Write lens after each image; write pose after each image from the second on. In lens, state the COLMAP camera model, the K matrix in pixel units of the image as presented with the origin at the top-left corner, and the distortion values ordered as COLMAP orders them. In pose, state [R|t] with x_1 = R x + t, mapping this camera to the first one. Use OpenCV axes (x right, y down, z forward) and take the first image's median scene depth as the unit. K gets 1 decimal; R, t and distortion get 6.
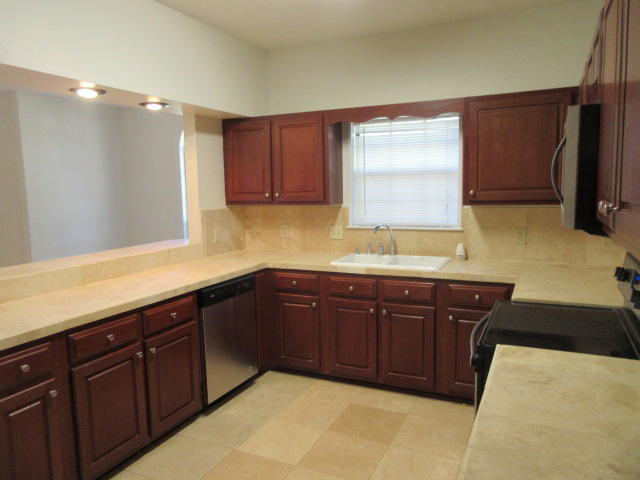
lens RADIAL K [[474.1, 0, 320.0], [0, 474.1, 240.0], [0, 0, 1]] dist [-0.003900, 0.010770]
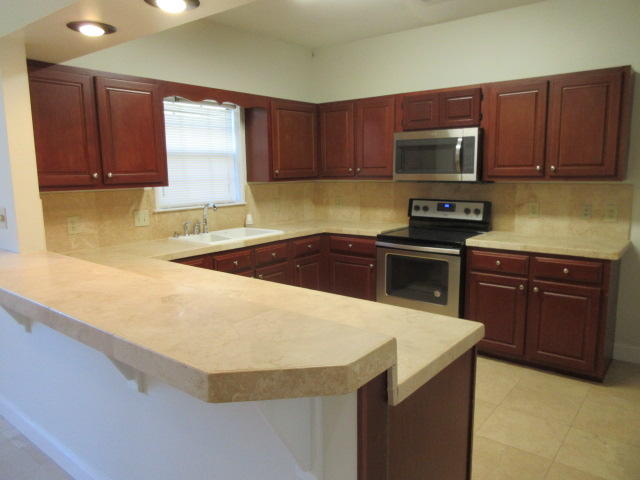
lens RADIAL K [[474.1, 0, 320.0], [0, 474.1, 240.0], [0, 0, 1]] dist [-0.003900, 0.010770]
pose [[0.210366, -0.129139, 0.969056, -0.784520], [0.111830, 0.987909, 0.107376, -0.035513], [-0.971206, 0.085781, 0.222264, 0.505252]]
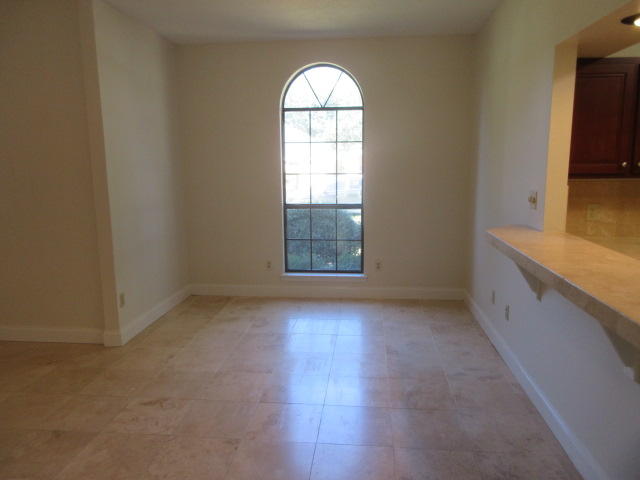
lens RADIAL K [[474.1, 0, 320.0], [0, 474.1, 240.0], [0, 0, 1]] dist [-0.003900, 0.010770]
pose [[0.936074, -0.048542, 0.348437, -0.834701], [0.030649, 0.997922, 0.056684, -0.033995], [-0.350464, -0.042381, 0.935617, 0.471896]]
